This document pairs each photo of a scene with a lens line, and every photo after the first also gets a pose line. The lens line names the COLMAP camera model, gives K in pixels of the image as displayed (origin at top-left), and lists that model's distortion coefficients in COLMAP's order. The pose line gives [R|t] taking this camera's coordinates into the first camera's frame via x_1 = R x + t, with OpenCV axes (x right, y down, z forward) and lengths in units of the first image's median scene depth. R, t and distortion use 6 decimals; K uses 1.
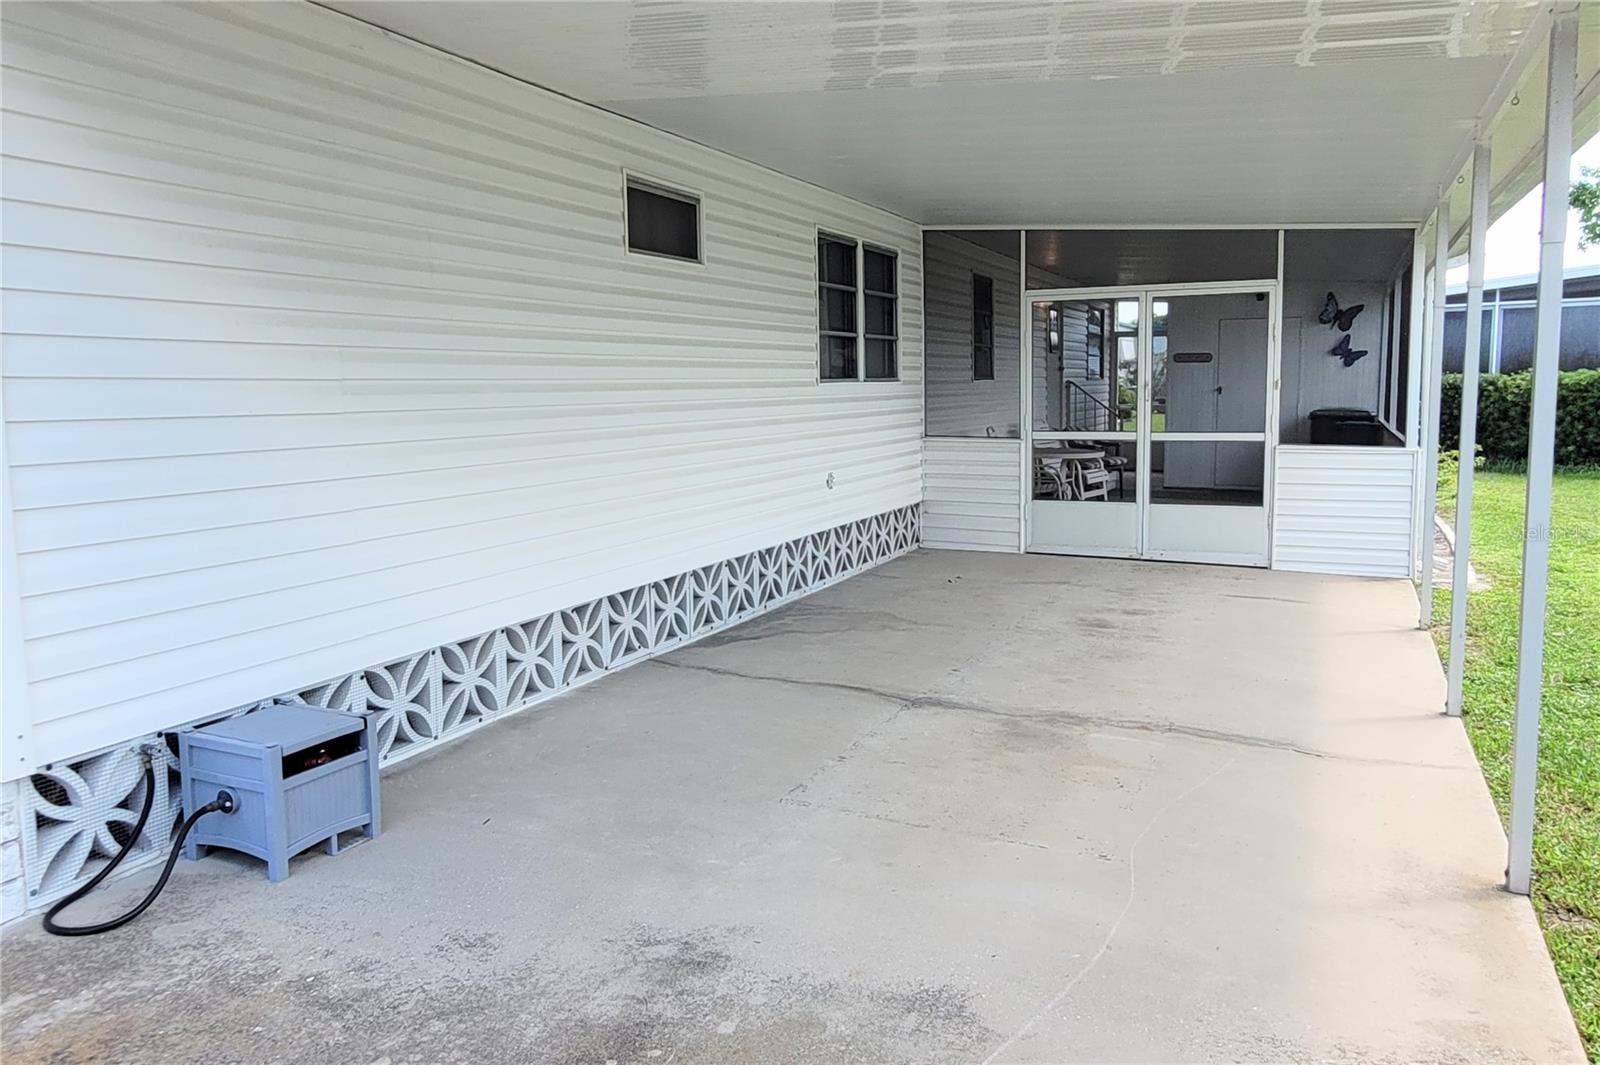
lens RADIAL K [[1250.5, 0, 804.0], [0, 1250.5, 532.6], [0, 0, 1]] dist [0.004491, 0.013489]
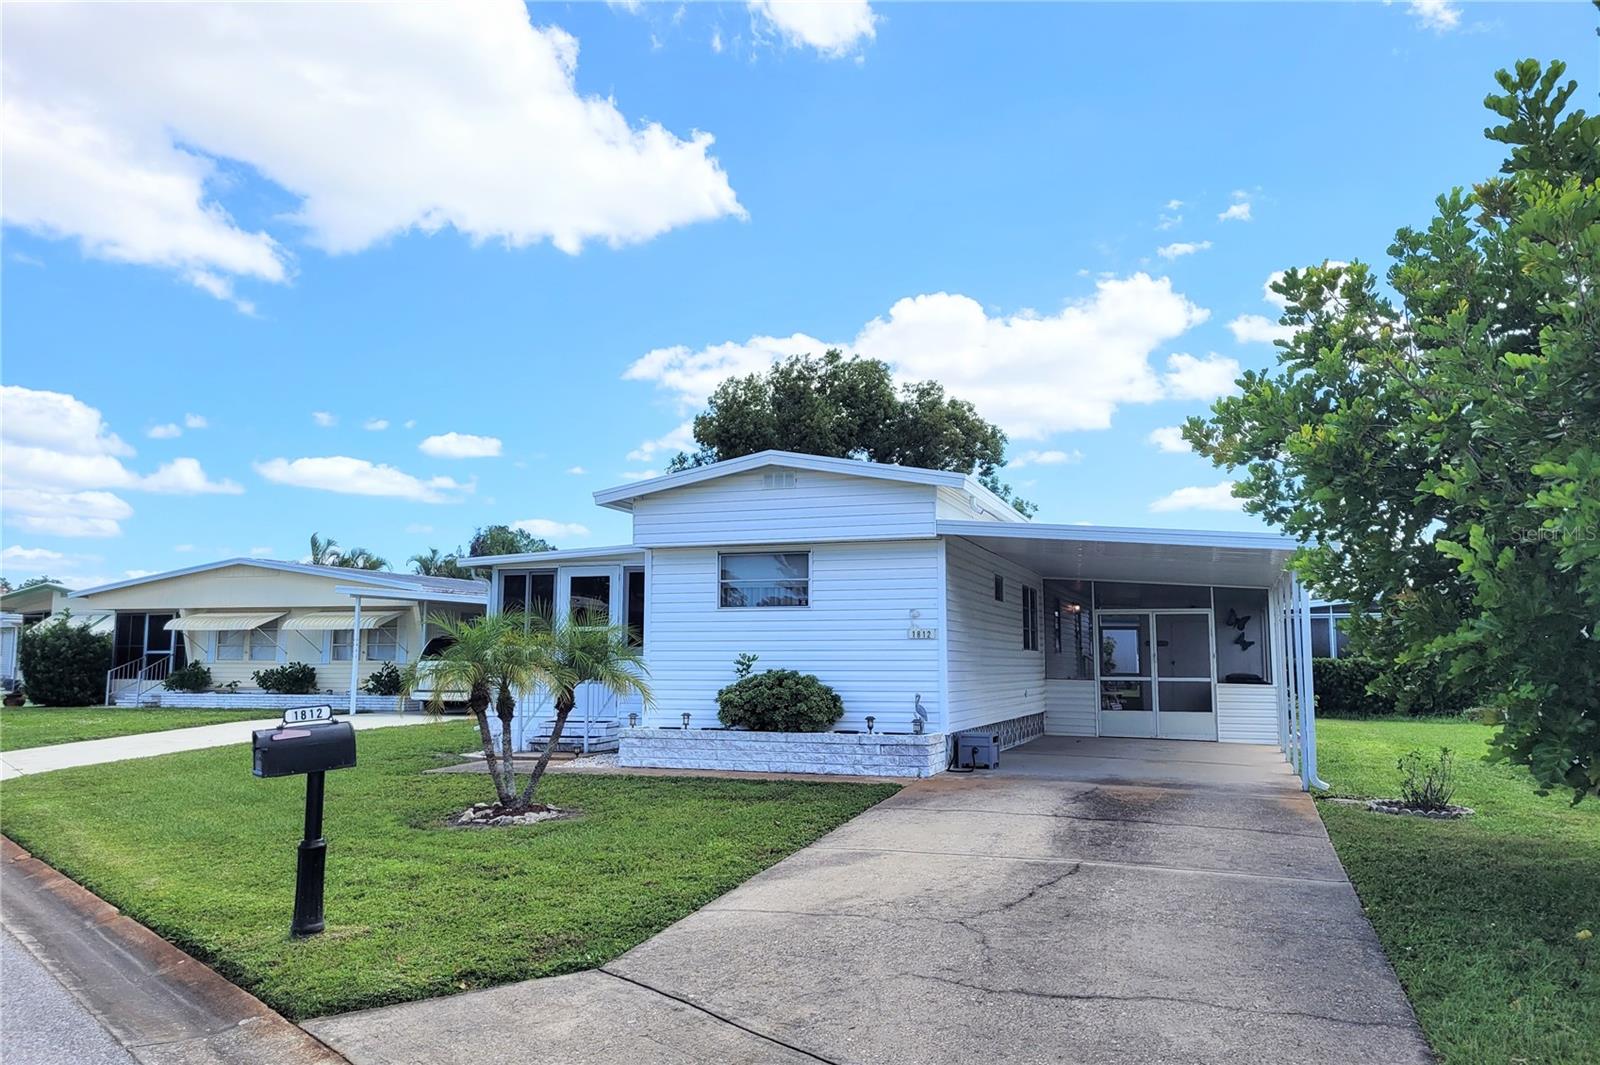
lens RADIAL K [[1287.9, 0, 795.2], [0, 1287.9, 524.3], [0, 0, 1]] dist [0.034249, -0.001358]
pose [[0.996783, 0.027872, 0.075141, -0.505692], [-0.010304, 0.974368, -0.224724, 0.164687], [-0.079479, 0.223227, 0.971521, -1.136240]]
